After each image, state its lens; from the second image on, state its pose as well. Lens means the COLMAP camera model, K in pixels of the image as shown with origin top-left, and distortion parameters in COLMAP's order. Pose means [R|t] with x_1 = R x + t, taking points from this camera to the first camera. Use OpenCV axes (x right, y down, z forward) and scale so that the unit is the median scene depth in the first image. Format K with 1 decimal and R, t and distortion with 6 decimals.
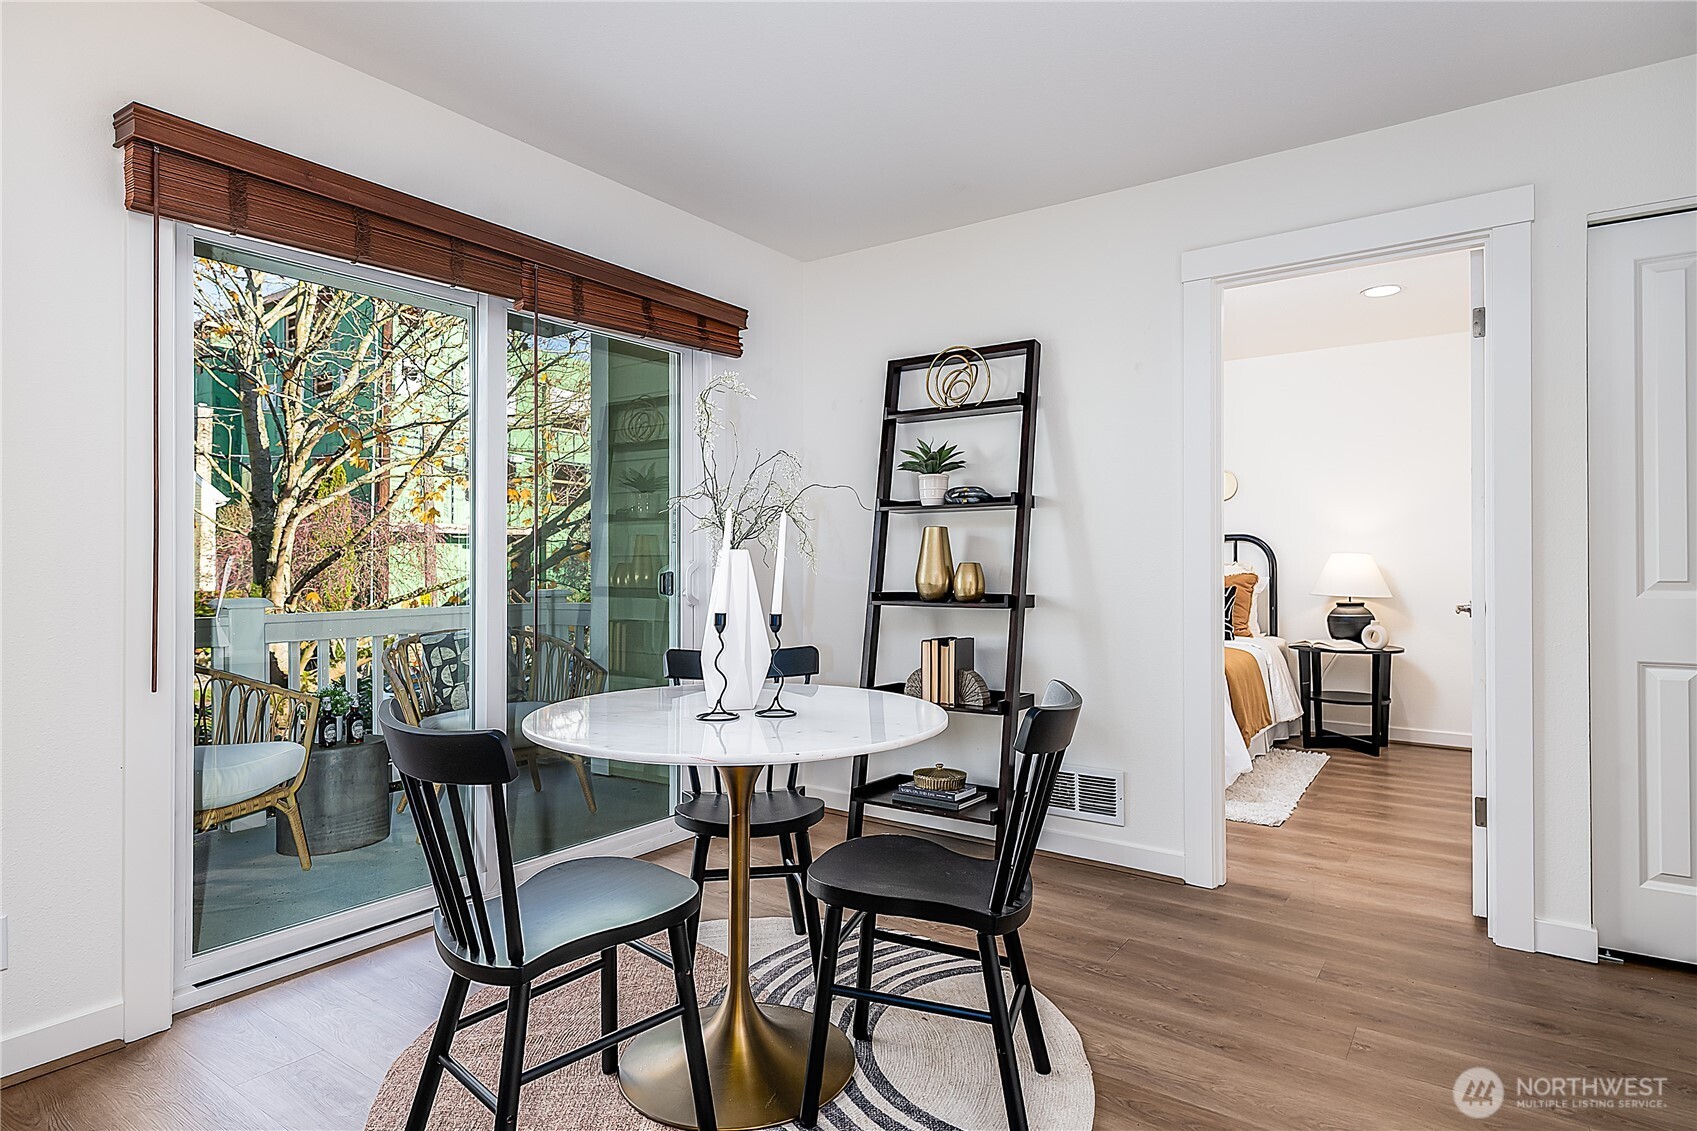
lens RADIAL K [[936.4, 0, 874.2], [0, 936.4, 569.3], [0, 0, 1]] dist [0.002619, 0.000551]
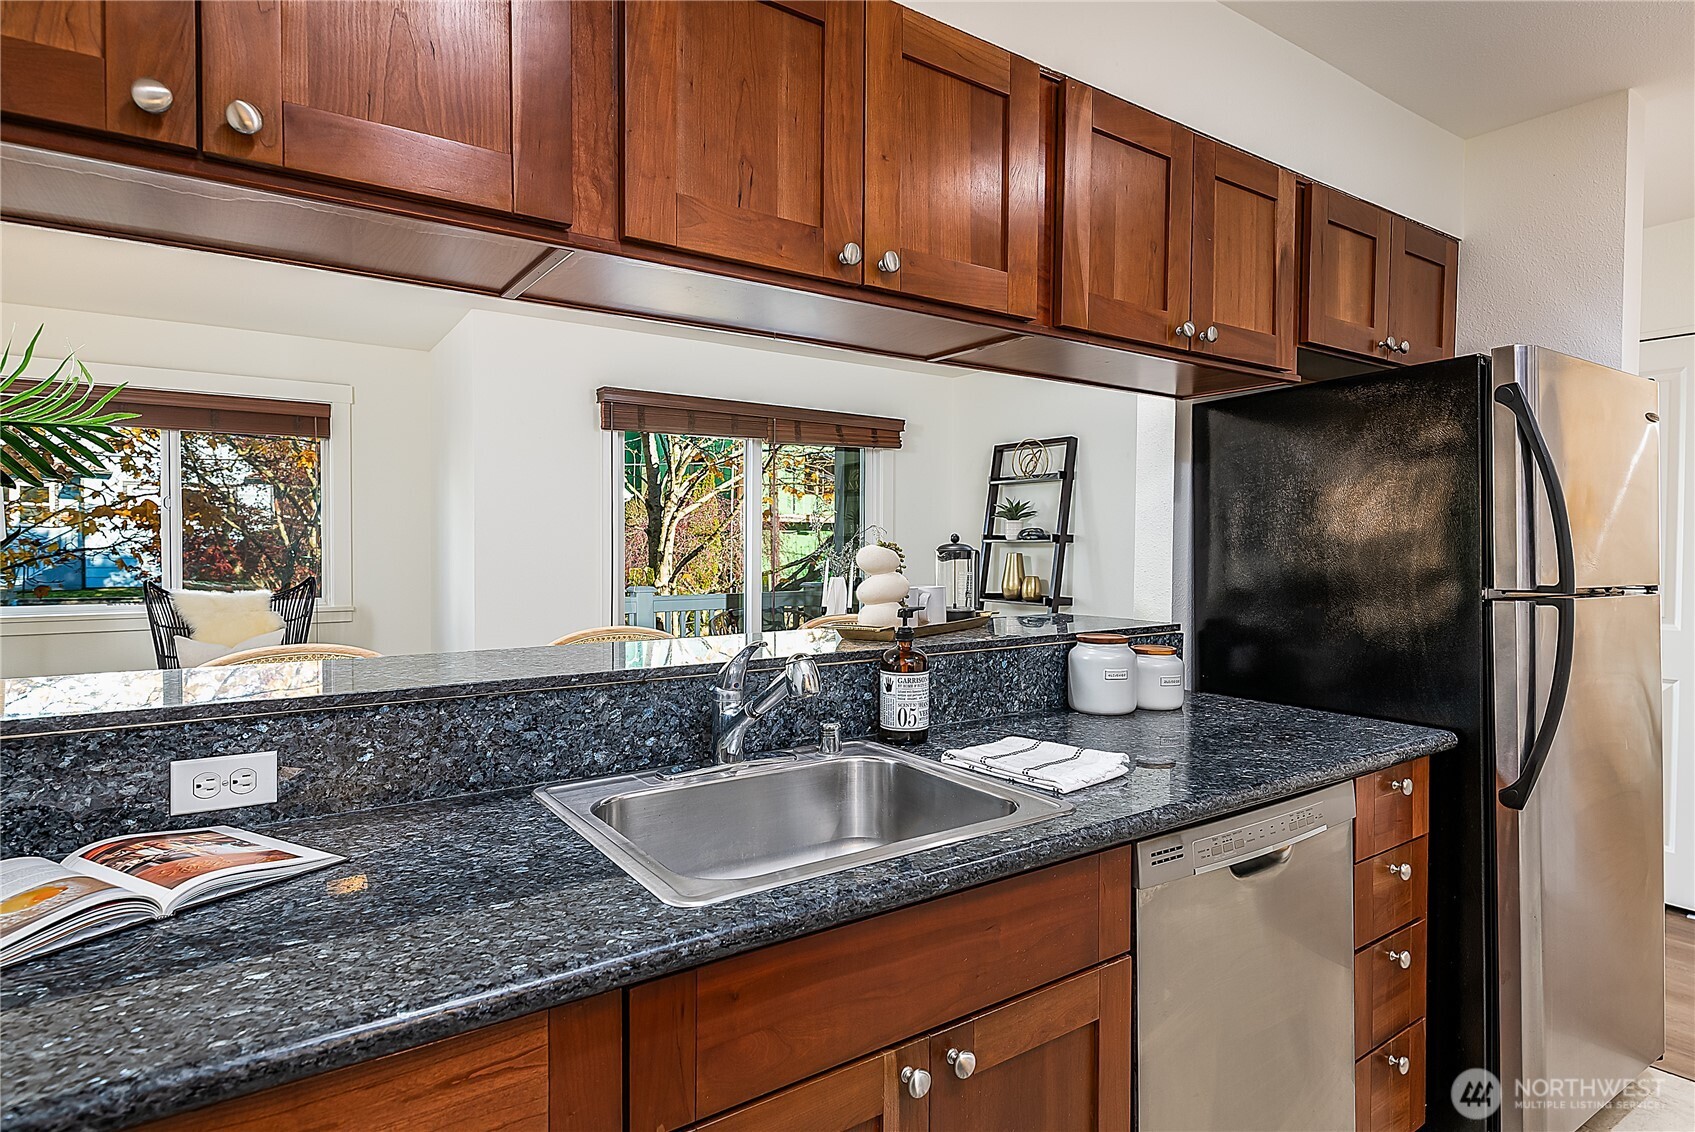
lens RADIAL K [[935.3, 0, 873.2], [0, 935.3, 569.8], [0, 0, 1]] dist [0.002619, 0.000551]
pose [[0.939536, 0.012965, -0.342205, 0.364985], [-0.005532, 0.999727, 0.022688, -0.049050], [0.342406, -0.019424, 0.939351, -0.547954]]
